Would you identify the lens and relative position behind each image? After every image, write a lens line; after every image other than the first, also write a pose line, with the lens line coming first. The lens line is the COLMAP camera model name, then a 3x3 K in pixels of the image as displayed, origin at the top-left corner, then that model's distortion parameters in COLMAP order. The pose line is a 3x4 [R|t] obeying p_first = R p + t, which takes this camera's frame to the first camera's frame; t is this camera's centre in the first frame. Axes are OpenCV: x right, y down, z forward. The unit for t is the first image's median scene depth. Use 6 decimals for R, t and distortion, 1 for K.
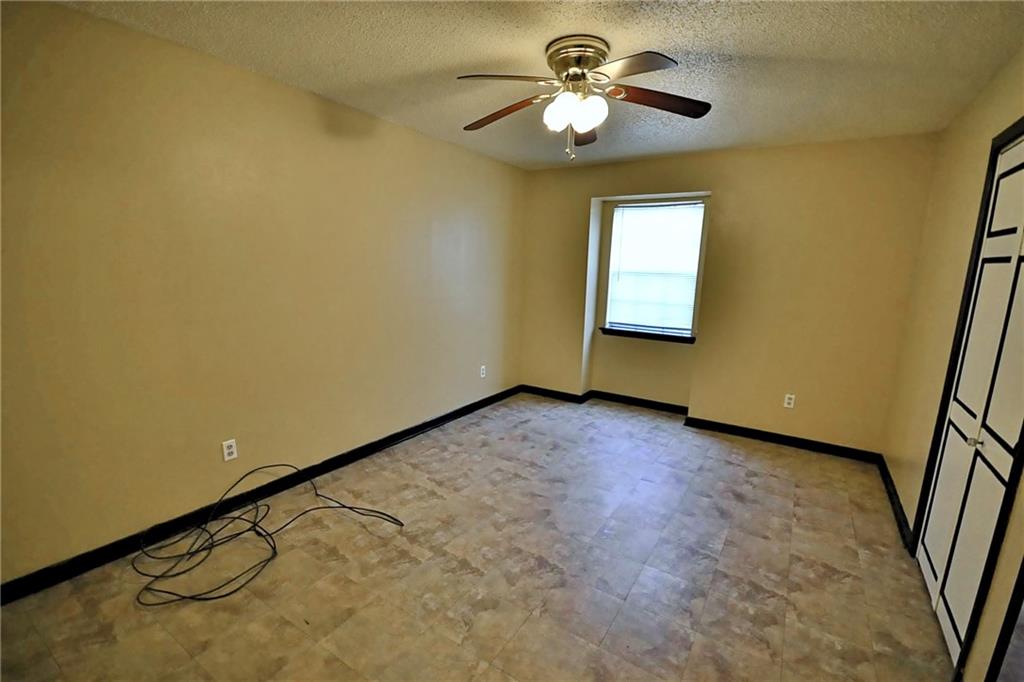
lens RADIAL K [[457.4, 0, 508.5], [0, 457.4, 346.7], [0, 0, 1]] dist [0.013836, -0.012537]
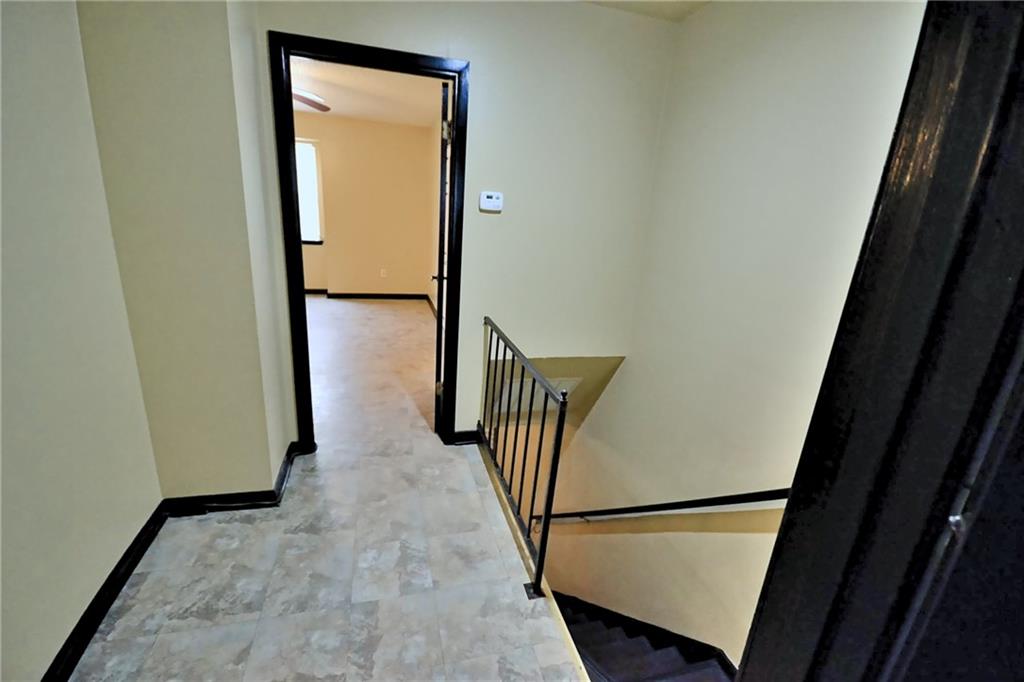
lens RADIAL K [[457.4, 0, 508.5], [0, 457.4, 346.7], [0, 0, 1]] dist [0.013836, -0.012537]
pose [[0.661190, -0.208269, 0.720730, -0.610133], [0.090819, 0.975849, 0.198674, 0.133660], [-0.744701, -0.065906, 0.664136, -0.842096]]
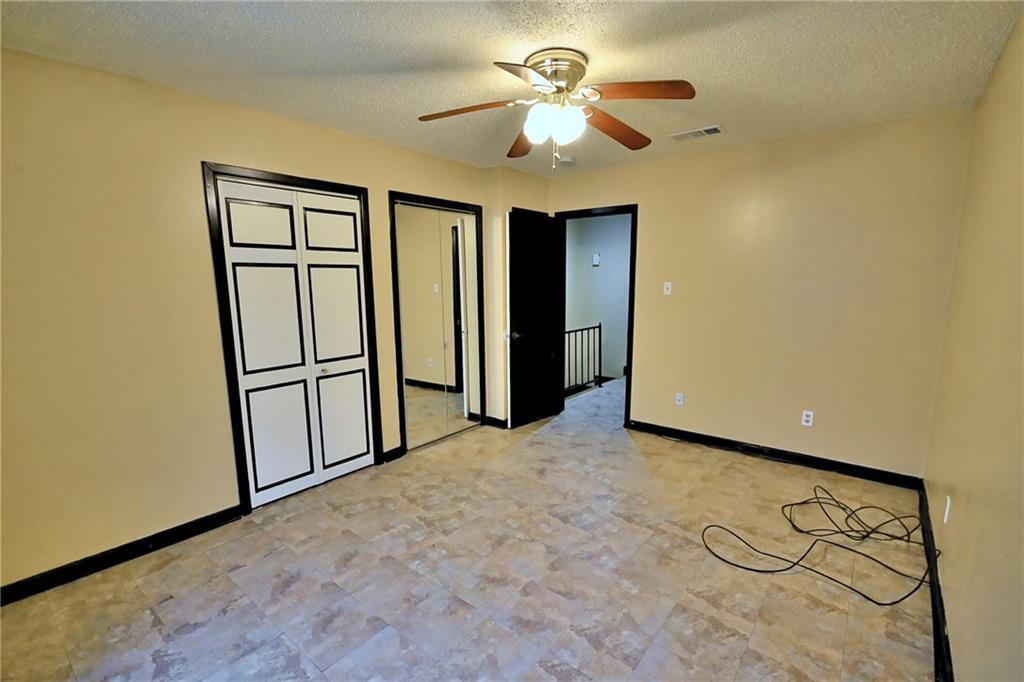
lens RADIAL K [[457.4, 0, 508.5], [0, 457.4, 346.7], [0, 0, 1]] dist [0.013836, -0.012537]
pose [[-0.994384, -0.038444, 0.098607, 0.106830], [-0.003678, 0.943685, 0.330826, -0.326591], [-0.105772, 0.328605, -0.938526, 1.800433]]
